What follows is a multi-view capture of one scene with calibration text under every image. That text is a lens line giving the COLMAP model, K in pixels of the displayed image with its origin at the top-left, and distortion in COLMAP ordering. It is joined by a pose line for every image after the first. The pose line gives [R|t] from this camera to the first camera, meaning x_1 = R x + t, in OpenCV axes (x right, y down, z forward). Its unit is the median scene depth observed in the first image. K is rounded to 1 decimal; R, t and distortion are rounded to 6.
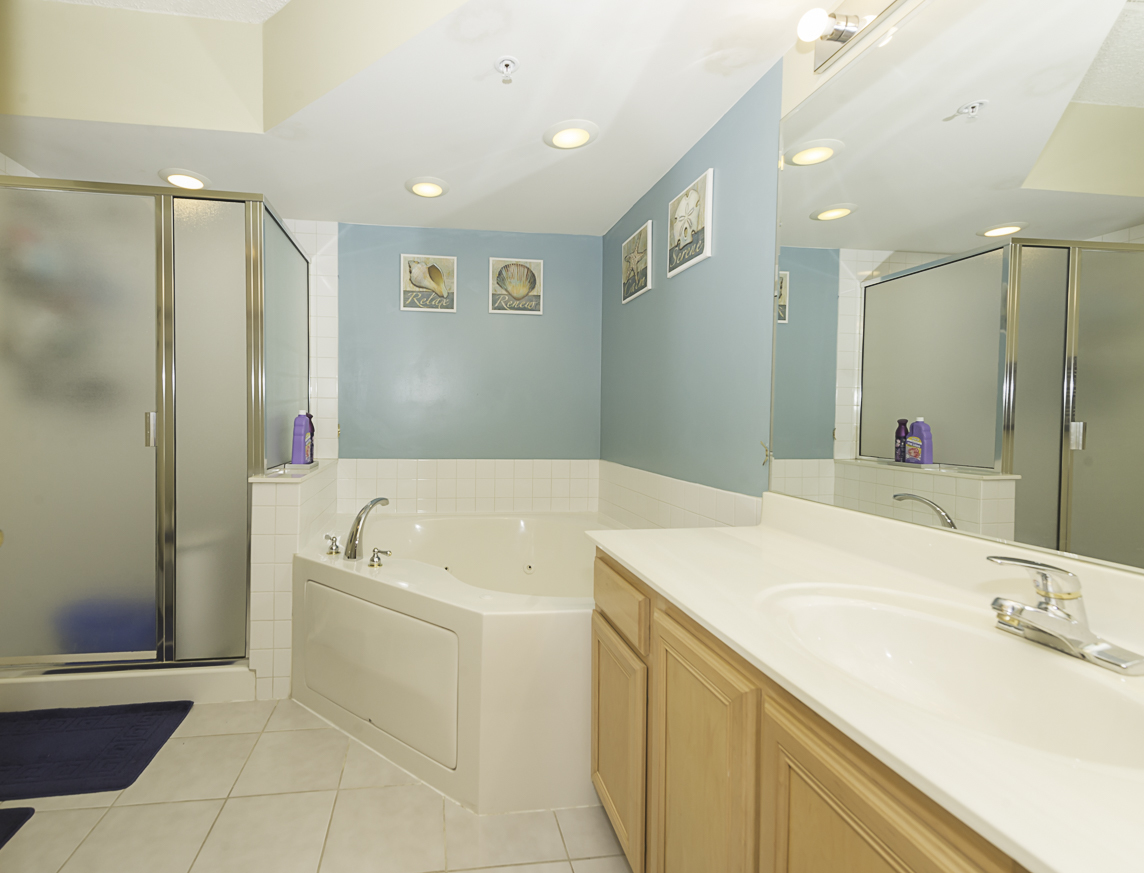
lens RADIAL K [[506.6, 0, 490.0], [0, 506.6, 431.7], [0, 0, 1]] dist [0.002393, 0.000154]
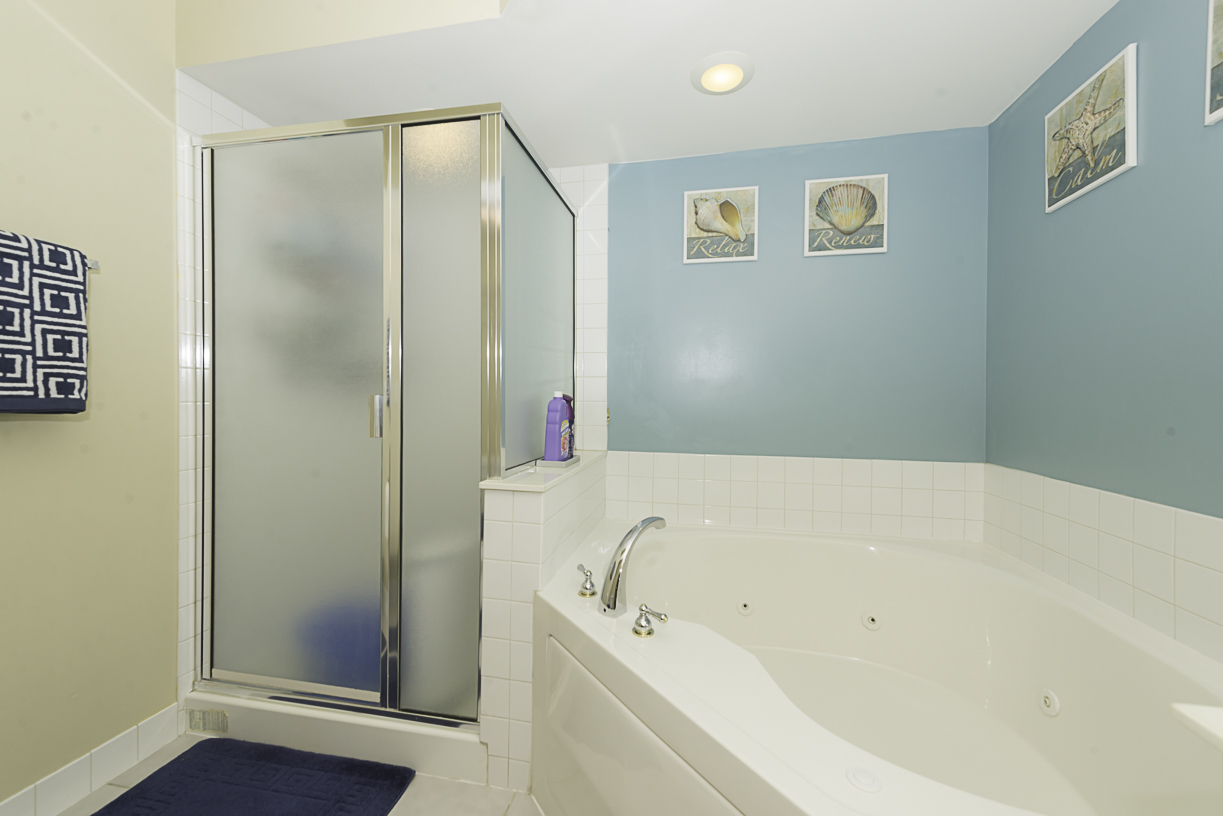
lens RADIAL K [[479.3, 0, 611.2], [0, 479.3, 400.8], [0, 0, 1]] dist [0.021185, -0.007592]
pose [[0.947726, -0.002504, -0.319076, -0.045836], [-0.005536, 0.999690, -0.024288, -0.008446], [0.319038, 0.024785, 0.947418, 0.265322]]
